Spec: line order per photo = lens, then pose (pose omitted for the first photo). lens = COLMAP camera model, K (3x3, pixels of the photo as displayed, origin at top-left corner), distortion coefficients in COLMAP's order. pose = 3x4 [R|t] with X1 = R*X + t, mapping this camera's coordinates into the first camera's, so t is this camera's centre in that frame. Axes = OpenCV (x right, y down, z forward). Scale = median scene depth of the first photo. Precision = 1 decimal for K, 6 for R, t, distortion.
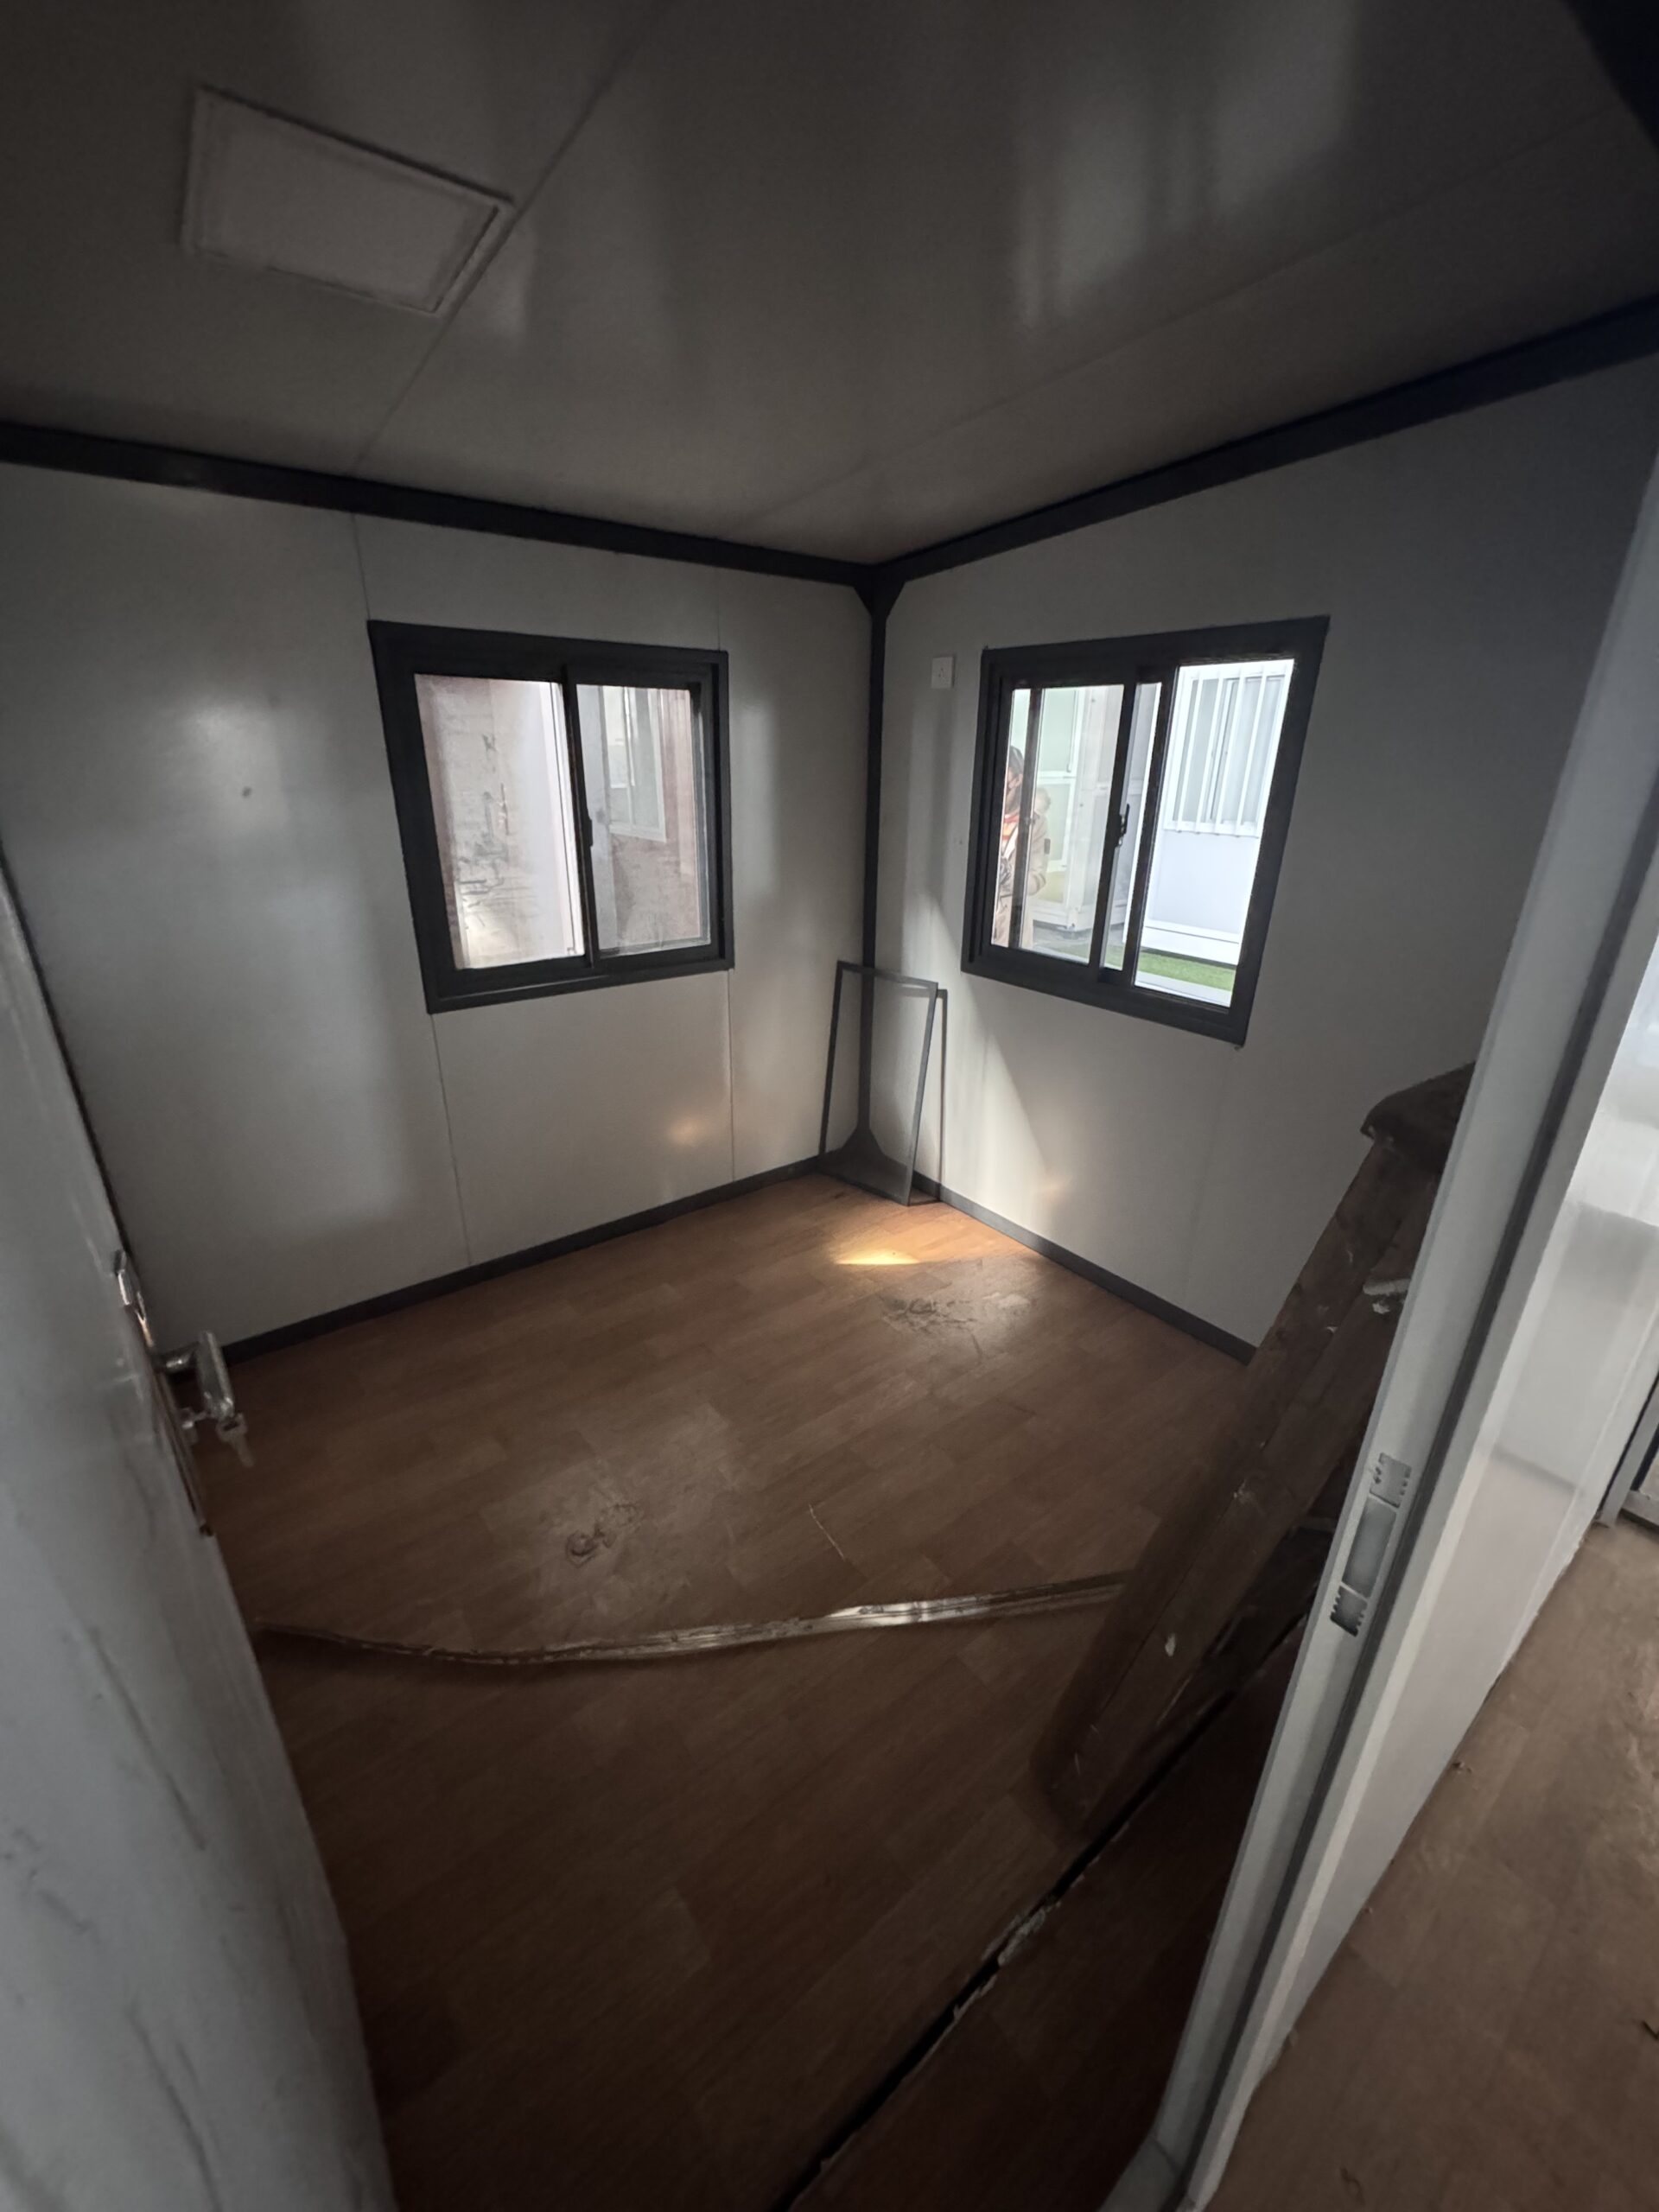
lens RADIAL K [[882.7, 0, 829.5], [0, 882.7, 1106.0], [0, 0, 1]] dist [0.001196, 0.000201]
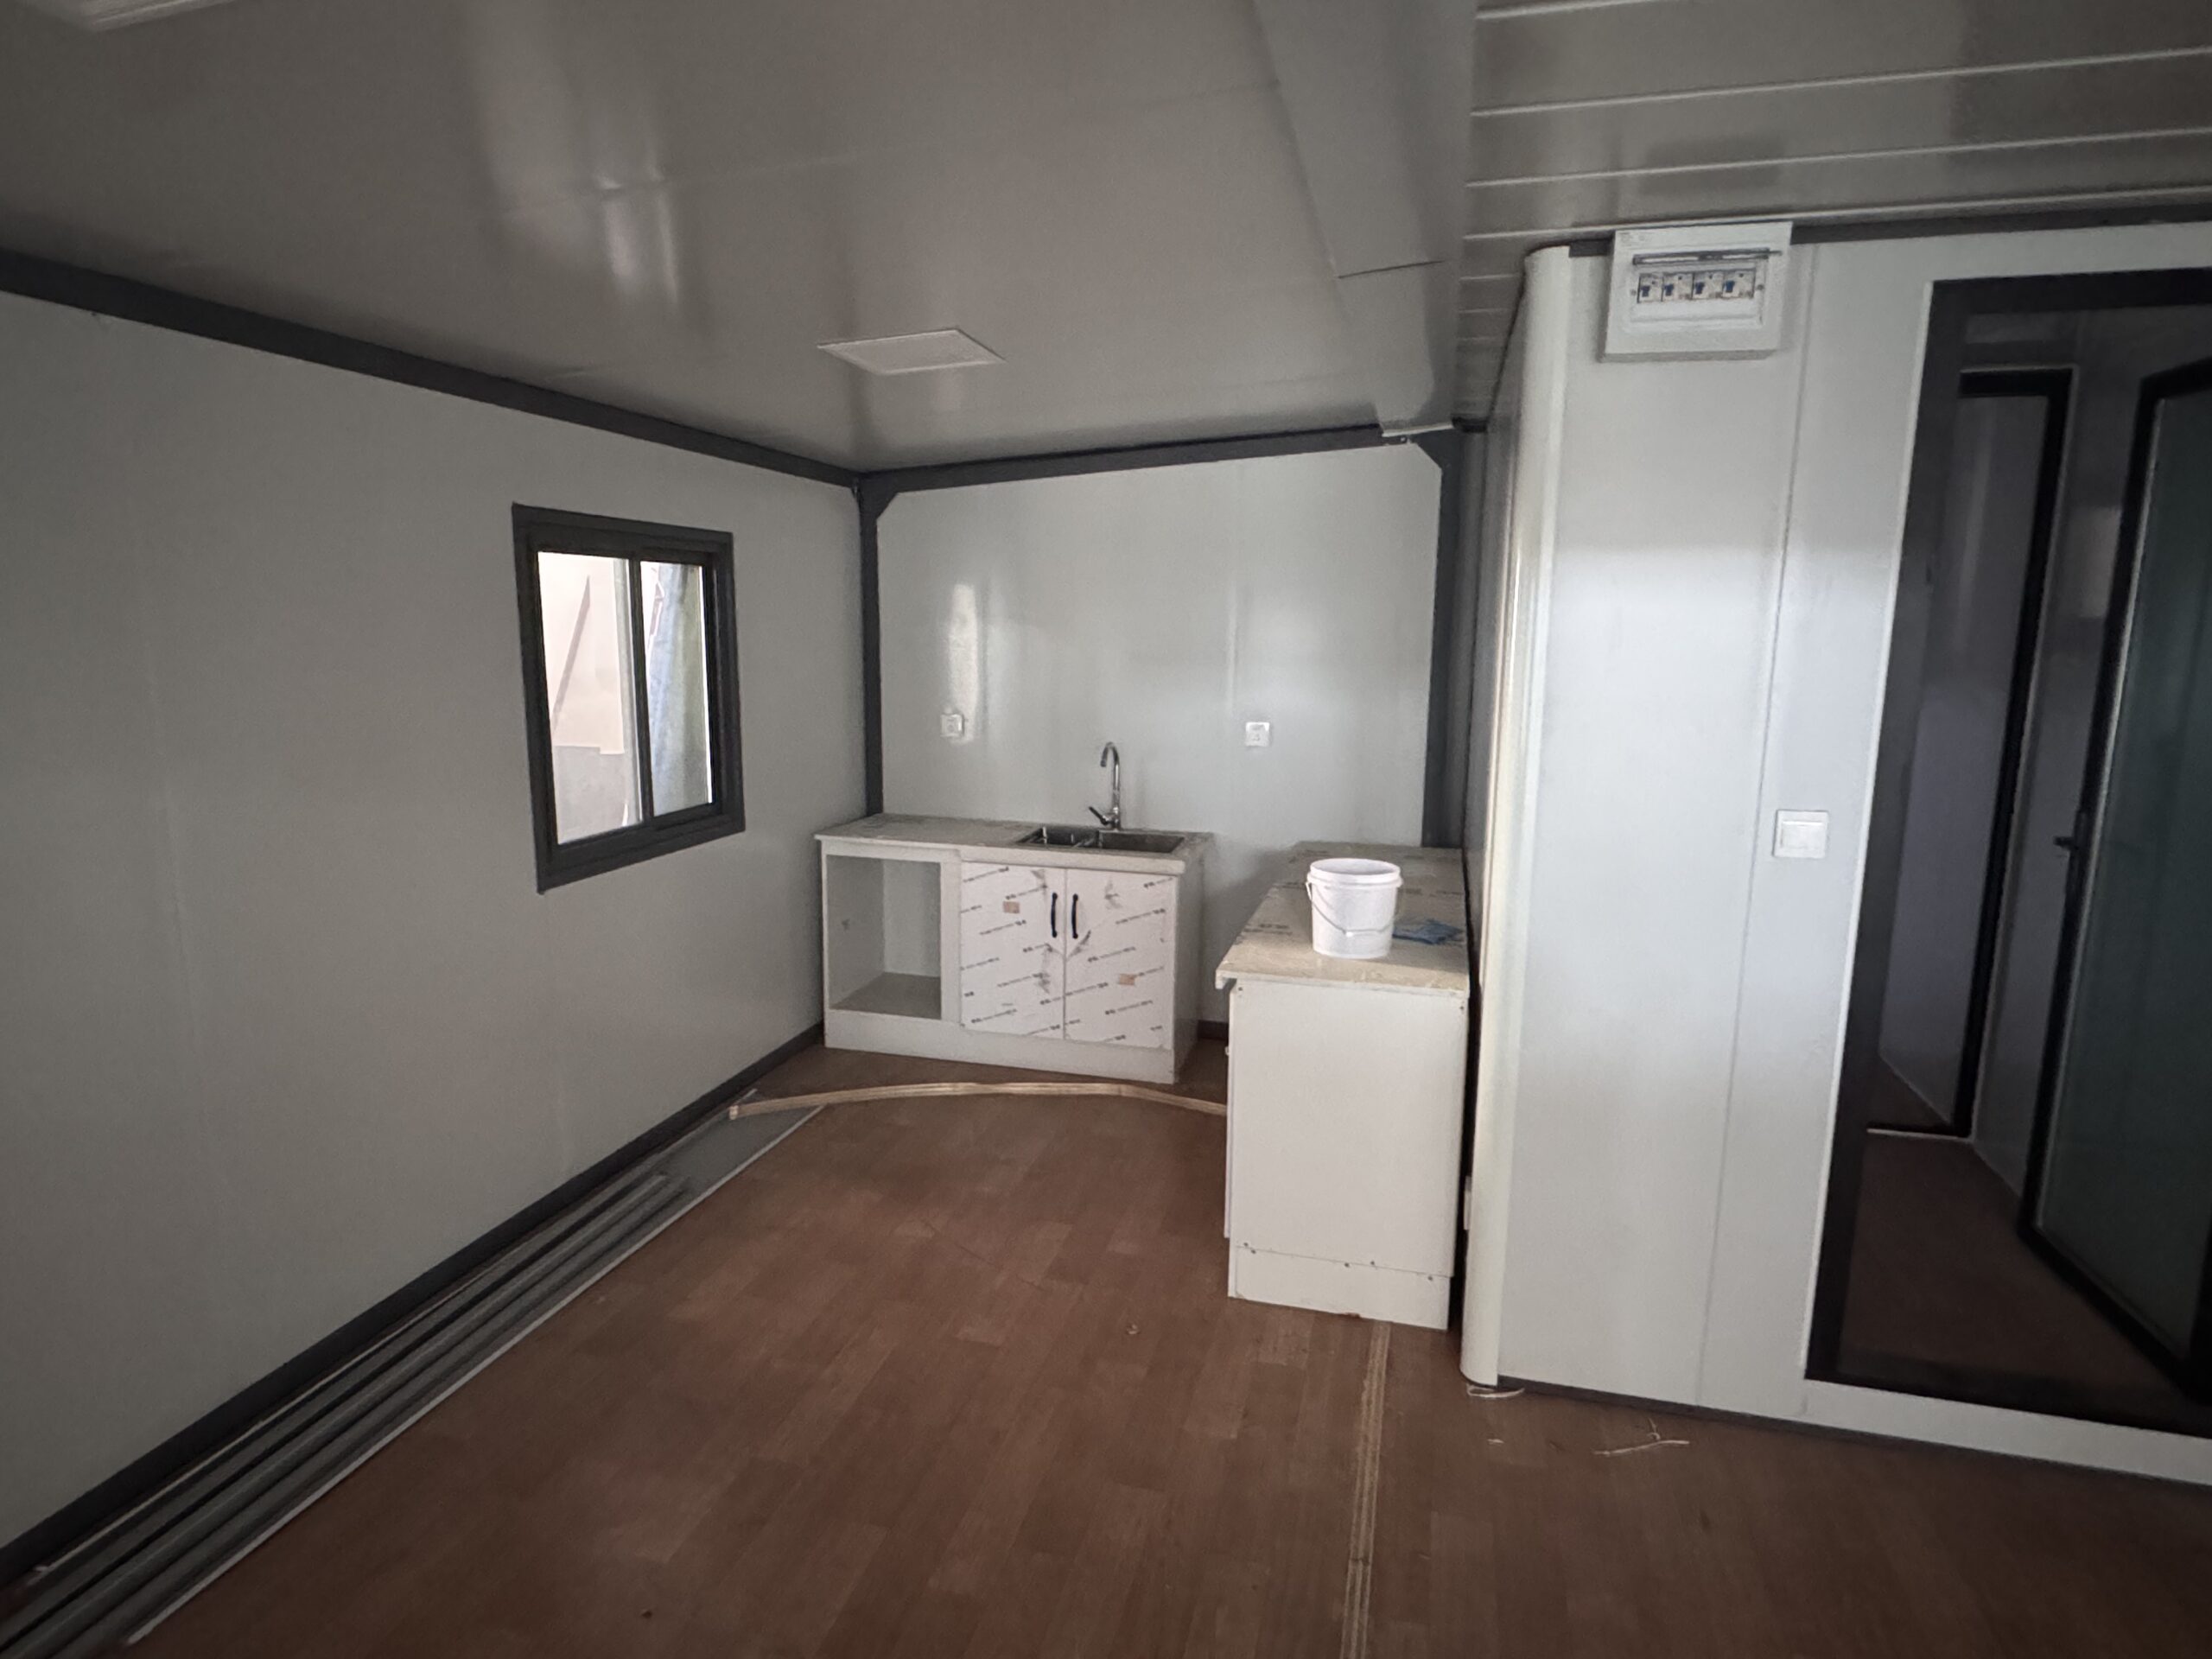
lens RADIAL K [[1234.1, 0, 1106.0], [0, 1234.1, 829.5], [0, 0, 1]] dist [0.001761, 0.000136]
pose [[0.778374, -0.095913, 0.620431, -0.784688], [0.219827, 0.967336, -0.126246, 0.124298], [-0.588057, 0.234654, 0.774033, -0.355445]]
